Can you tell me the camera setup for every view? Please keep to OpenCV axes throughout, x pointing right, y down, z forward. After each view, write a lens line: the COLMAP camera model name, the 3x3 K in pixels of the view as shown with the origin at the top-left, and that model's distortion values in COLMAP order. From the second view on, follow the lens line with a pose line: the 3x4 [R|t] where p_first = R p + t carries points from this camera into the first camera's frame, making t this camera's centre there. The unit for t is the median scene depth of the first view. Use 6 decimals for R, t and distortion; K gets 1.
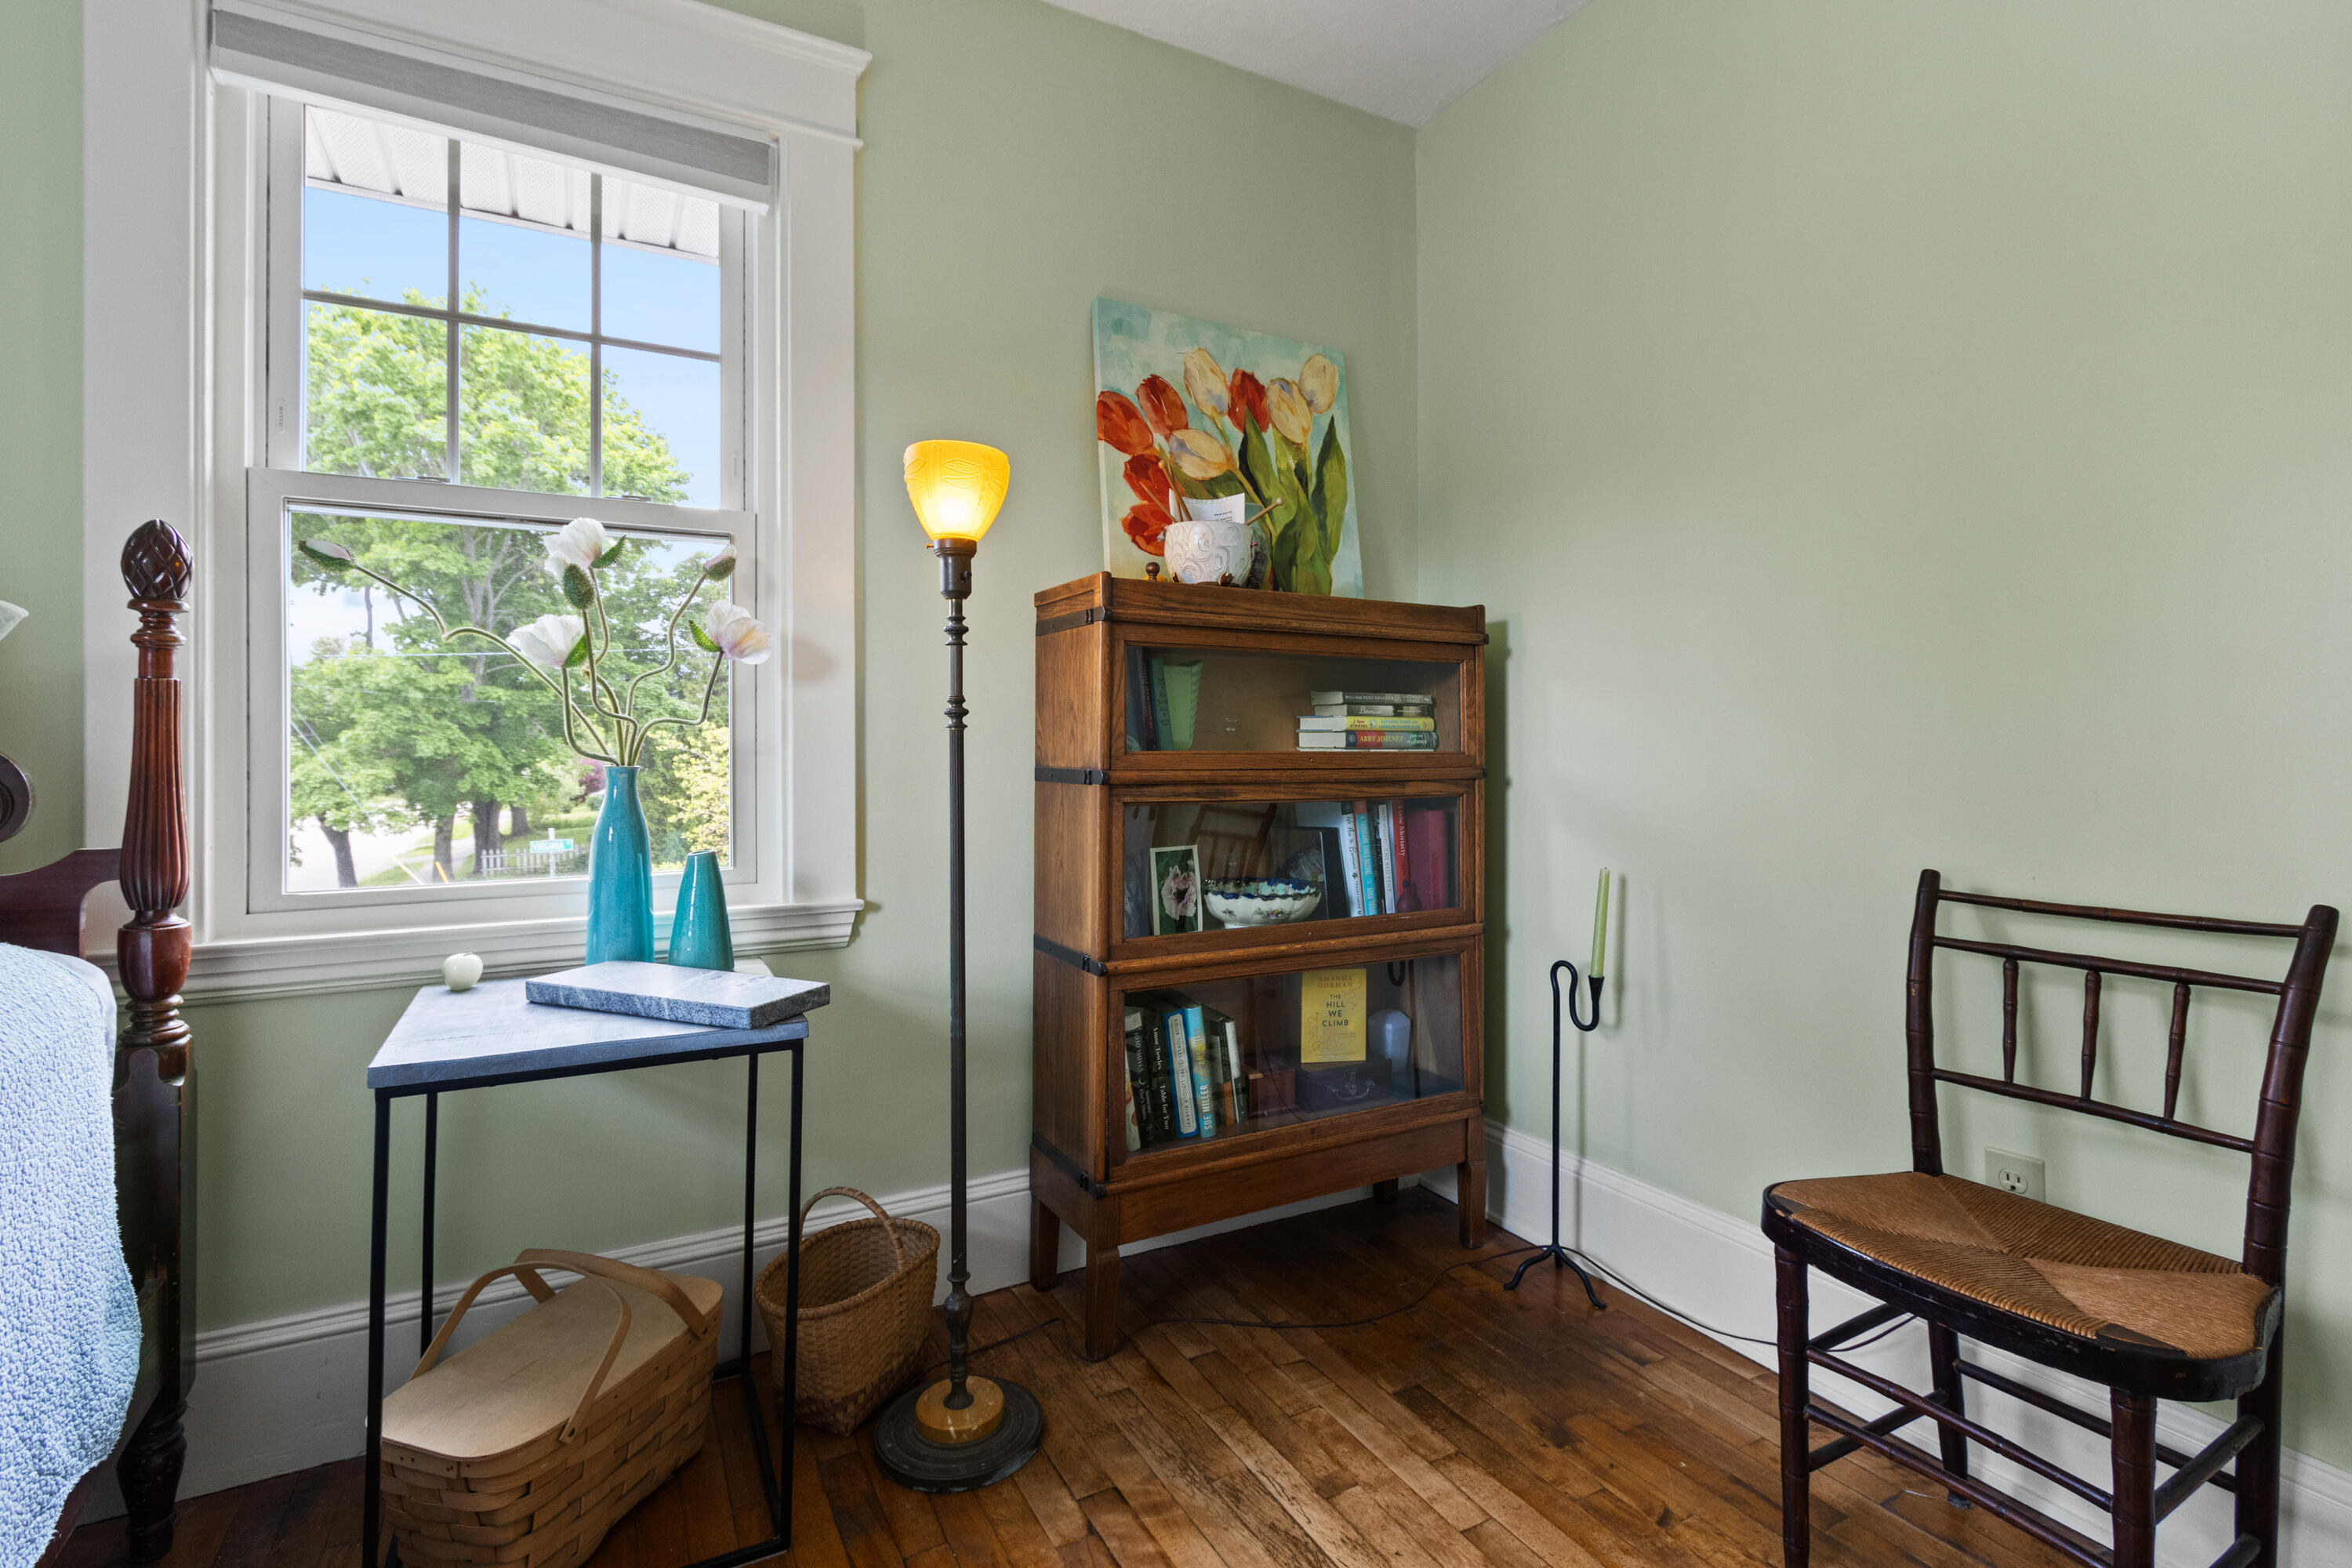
lens RADIAL K [[1096.2, 0, 1168.9], [0, 1096.2, 736.5], [0, 0, 1]] dist [0.003416, -0.000330]
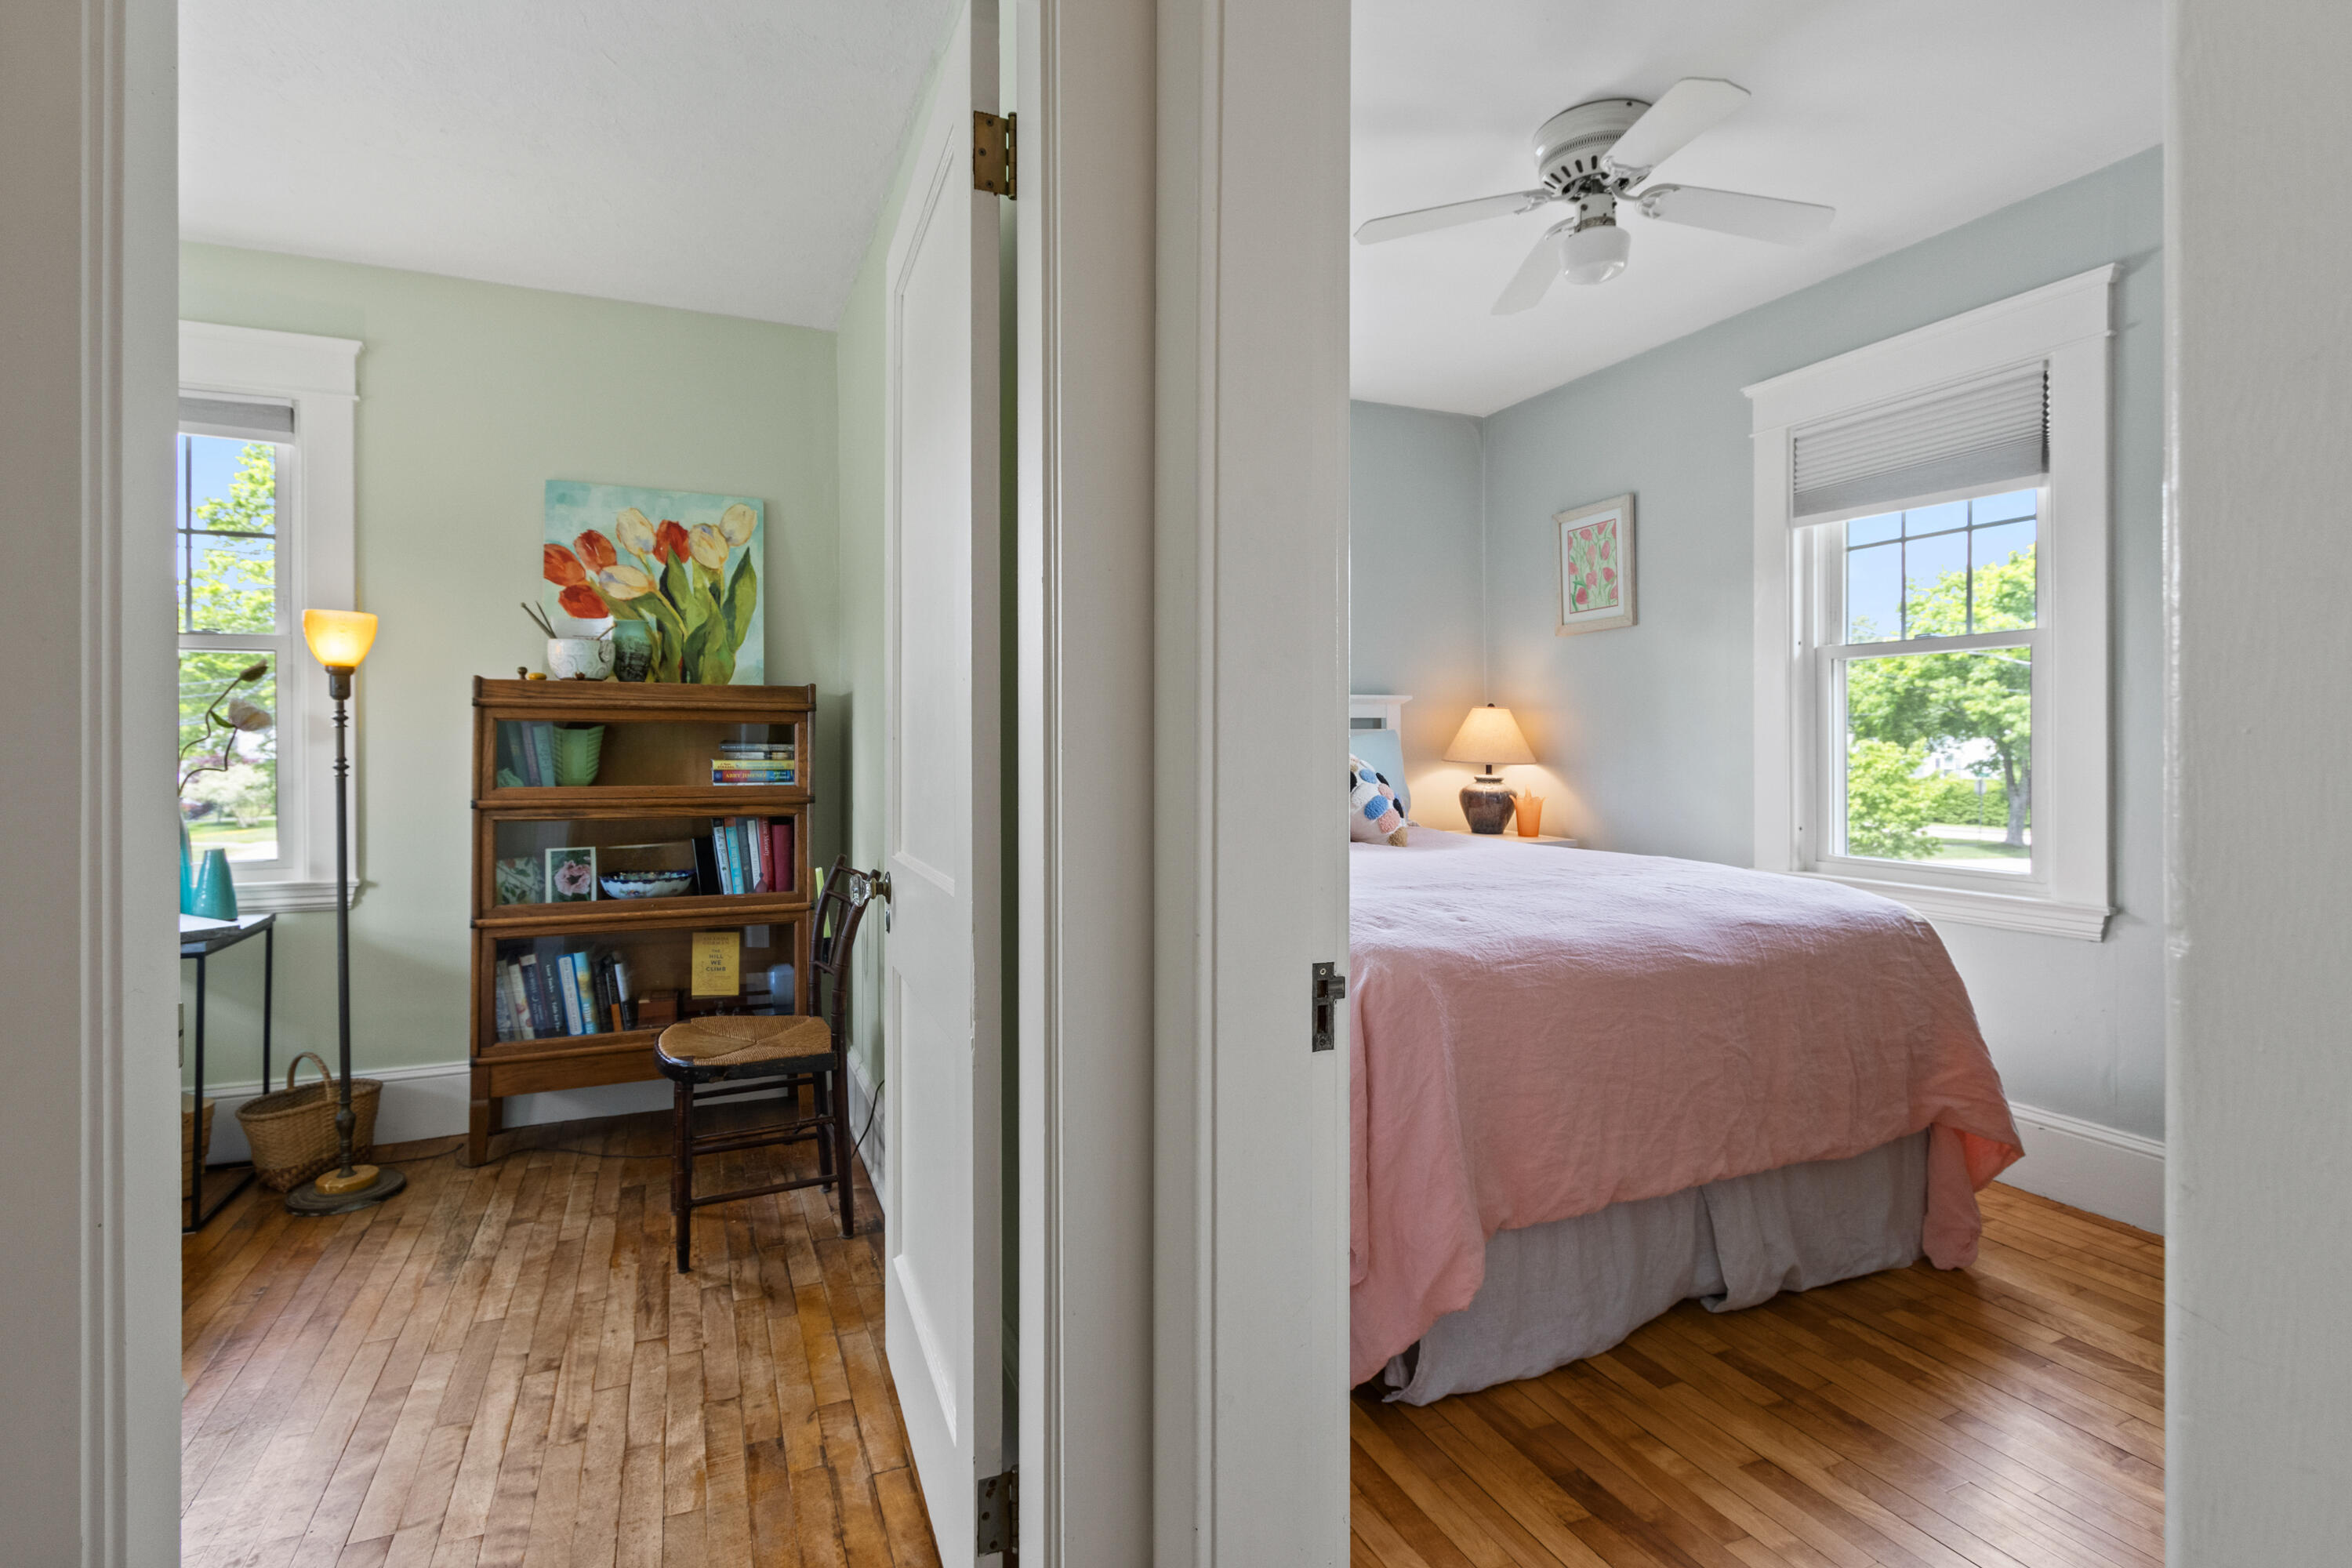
lens RADIAL K [[1107.1, 0, 1154.9], [0, 1107.1, 747.2], [0, 0, 1]] dist [0.000848, -0.000875]
pose [[0.996160, 0.002516, -0.087511, 0.900924], [-0.001517, 0.999933, 0.011484, -0.055699], [0.087534, -0.011307, 0.996097, -0.438436]]
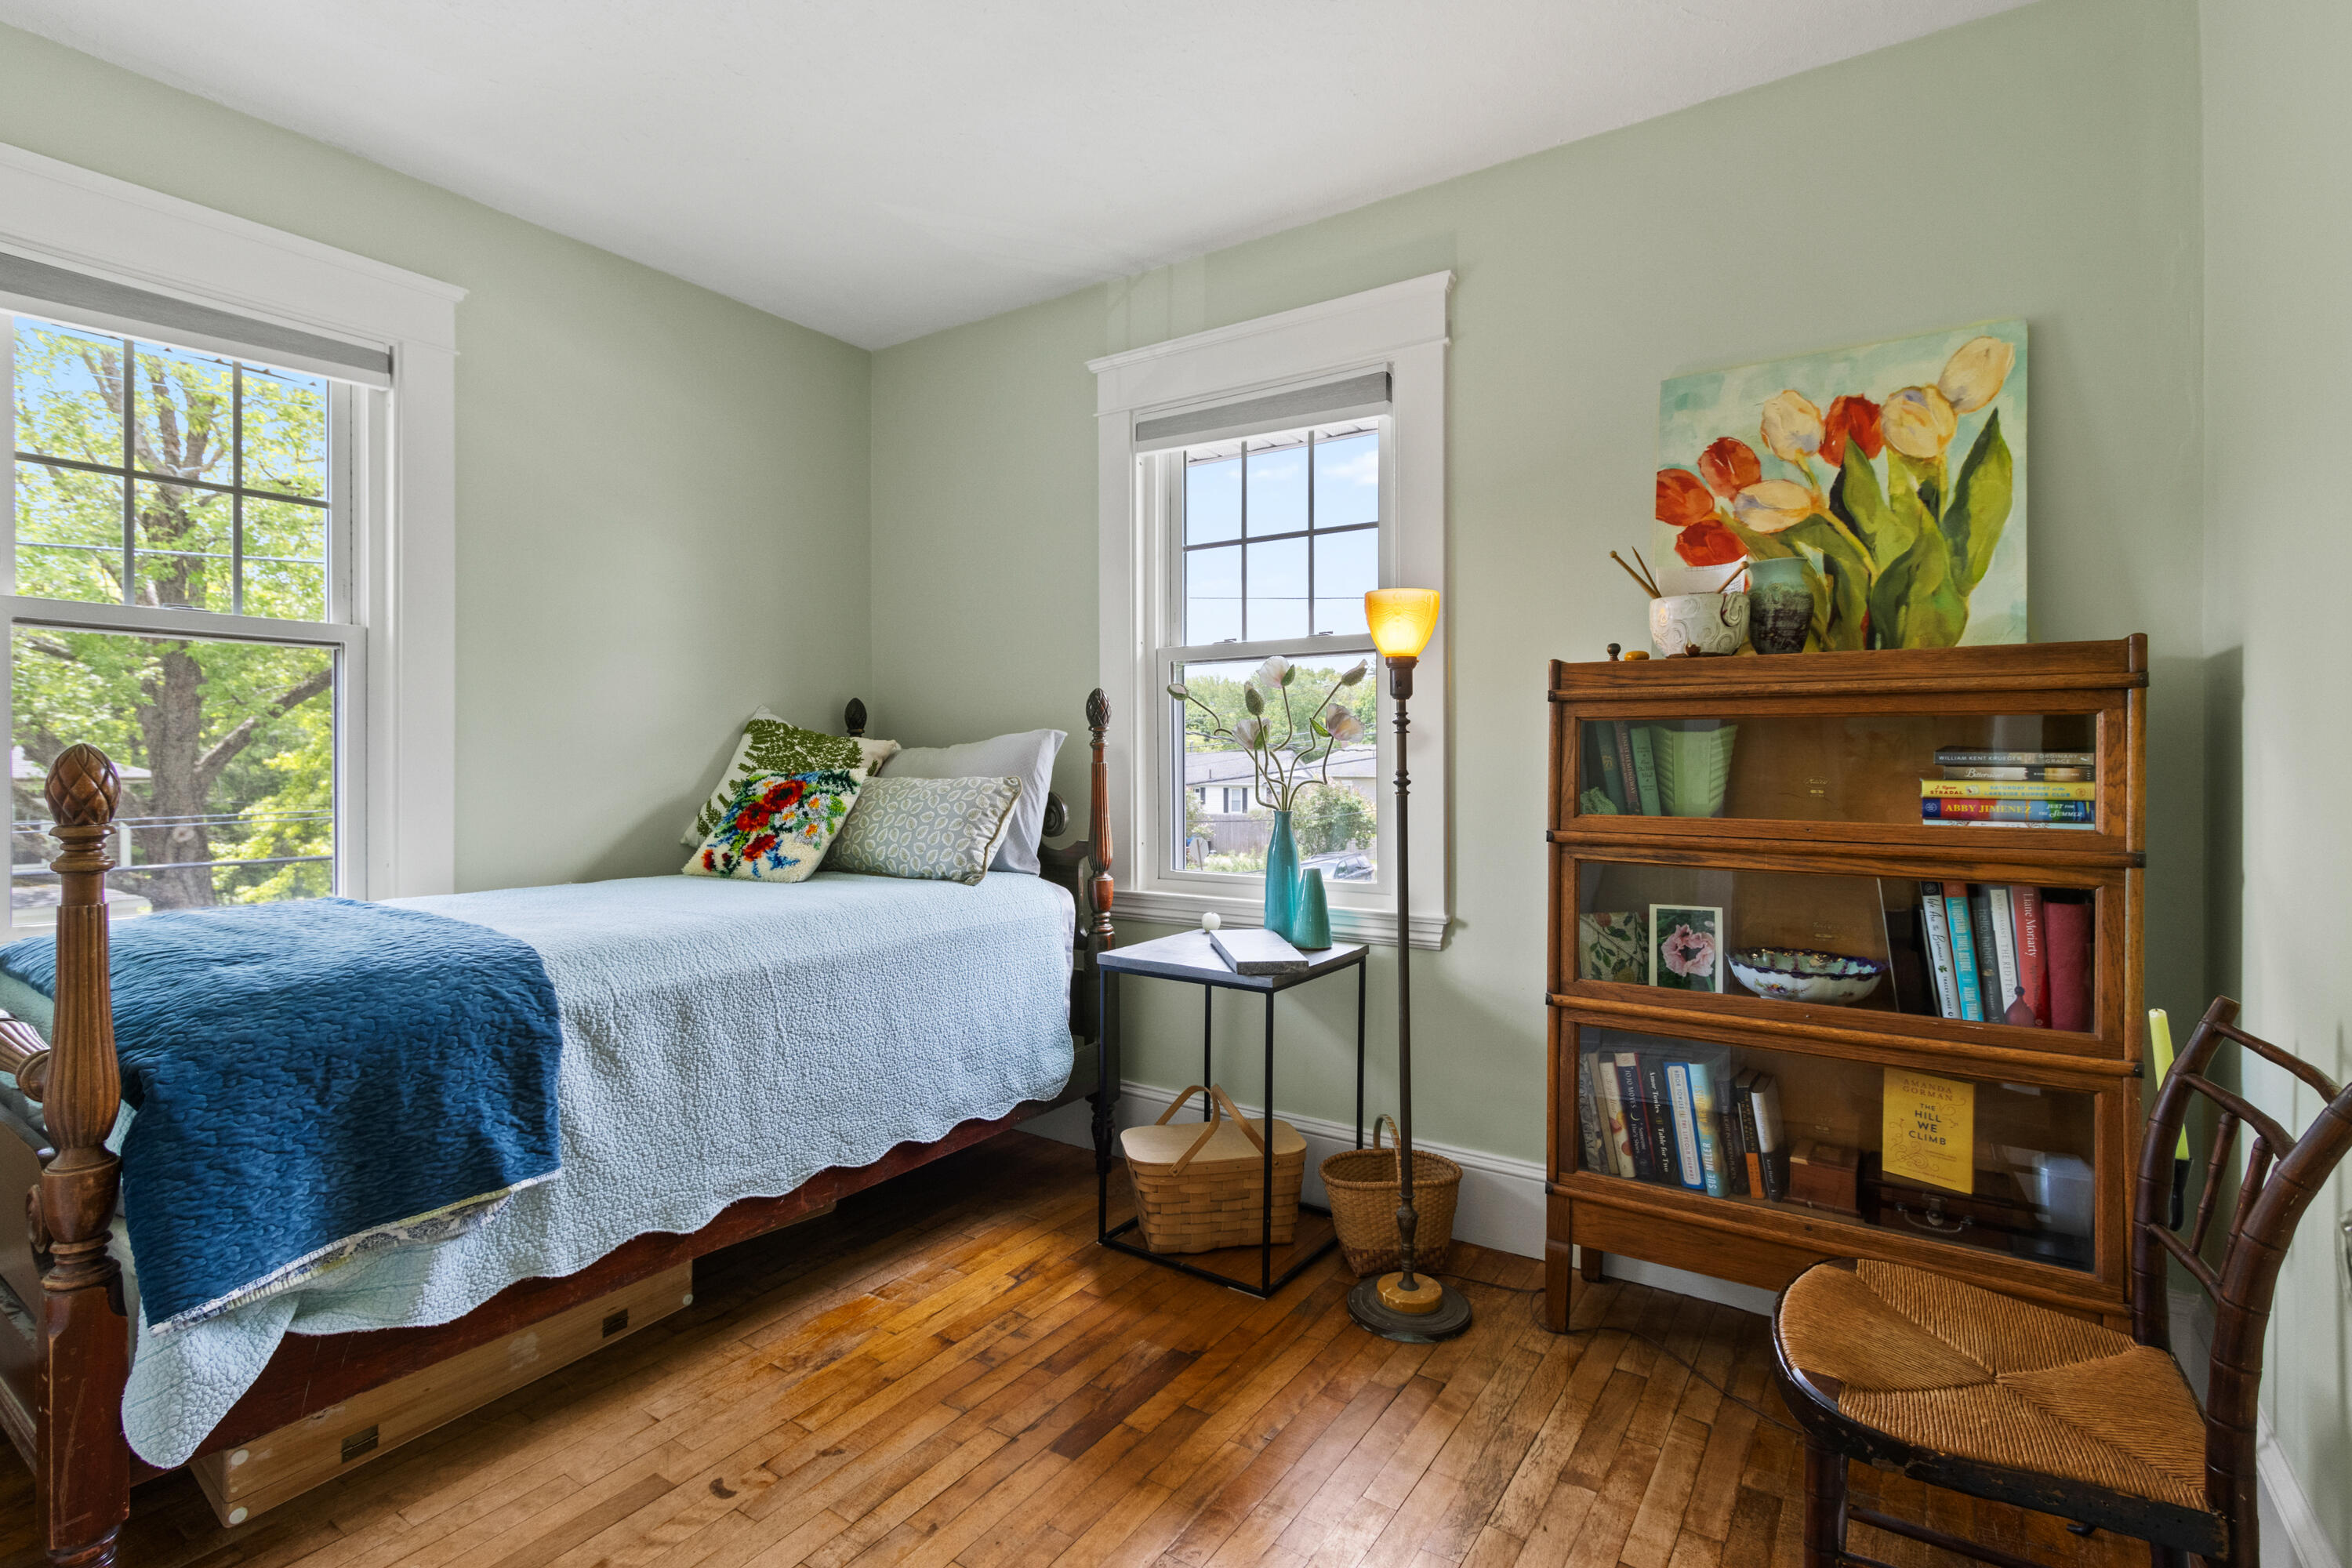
lens RADIAL K [[1115.9, 0, 1164.2], [0, 1115.9, 761.1], [0, 0, 1]] dist [0.004437, 0.000004]
pose [[0.459507, 0.004408, -0.888163, 0.679695], [0.007478, 0.999933, 0.008832, -0.047370], [0.888143, -0.010700, 0.459443, 0.073726]]
